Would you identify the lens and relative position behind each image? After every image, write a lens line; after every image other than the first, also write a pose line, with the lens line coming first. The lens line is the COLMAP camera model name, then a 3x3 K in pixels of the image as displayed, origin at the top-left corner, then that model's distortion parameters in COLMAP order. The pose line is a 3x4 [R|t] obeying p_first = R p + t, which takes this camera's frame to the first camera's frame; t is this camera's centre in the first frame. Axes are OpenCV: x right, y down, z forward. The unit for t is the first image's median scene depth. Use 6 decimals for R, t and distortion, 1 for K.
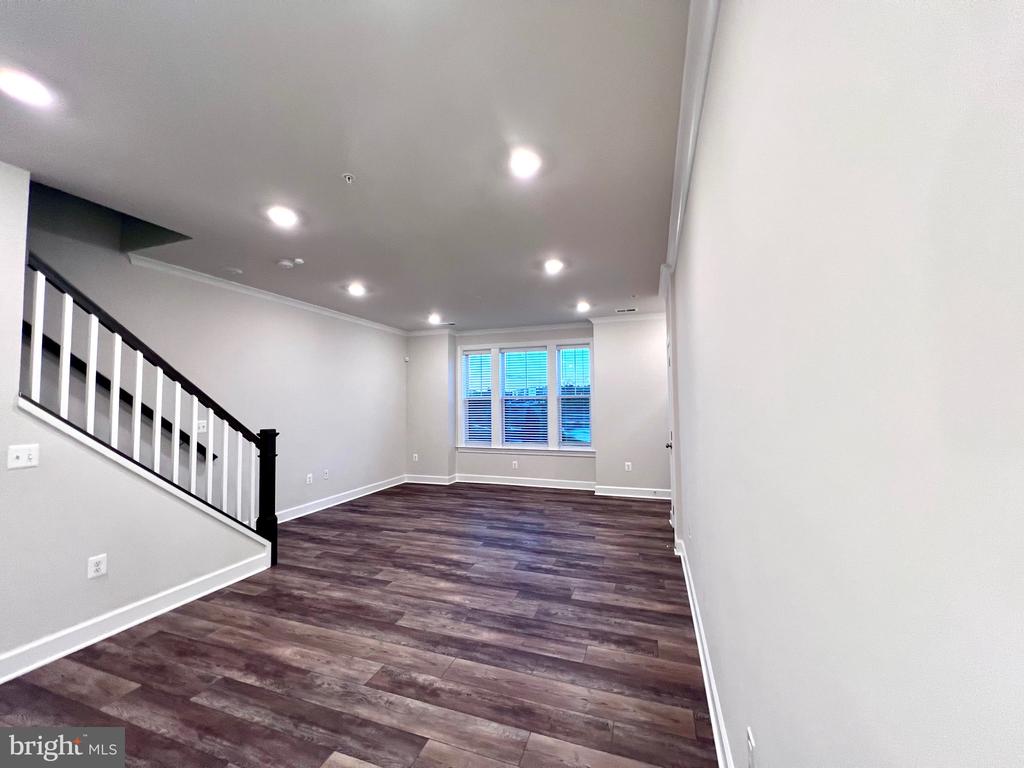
lens RADIAL K [[410.6, 0, 509.9], [0, 410.6, 379.2], [0, 0, 1]] dist [0.001053, -0.000014]
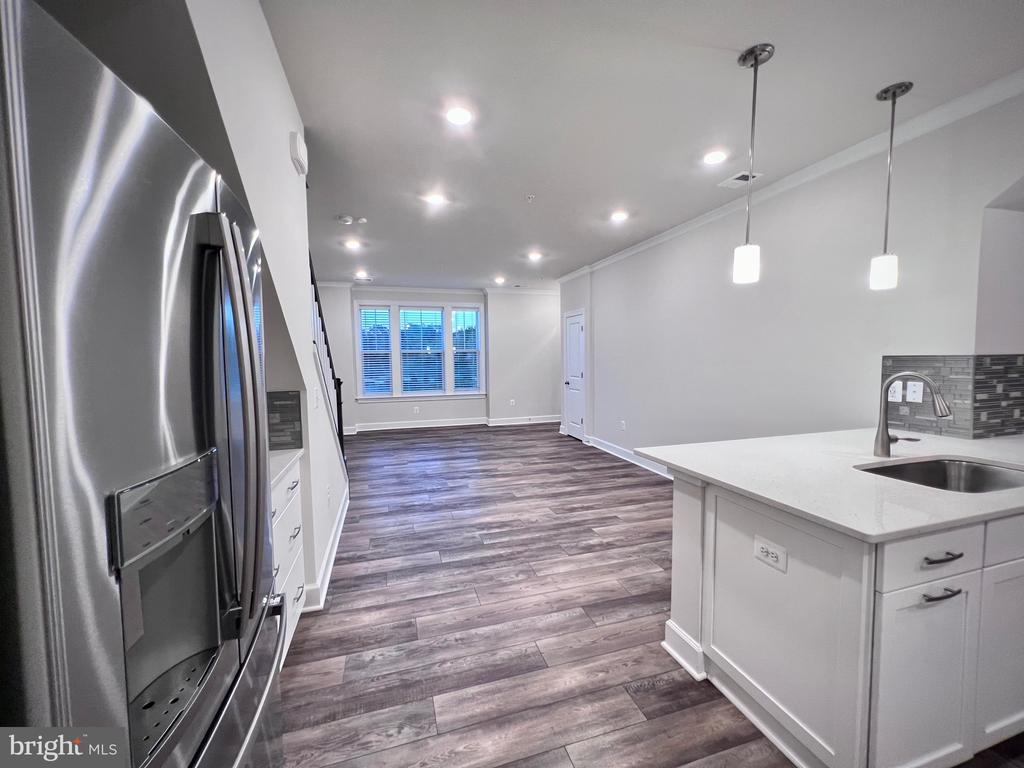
lens RADIAL K [[410.6, 0, 509.7], [0, 410.6, 384.5], [0, 0, 1]] dist [0.001053, -0.000014]
pose [[0.804090, -0.040602, 0.593119, -1.198835], [-0.030972, 0.993449, 0.109996, 0.007808], [-0.593700, -0.106817, 0.797565, -0.169007]]
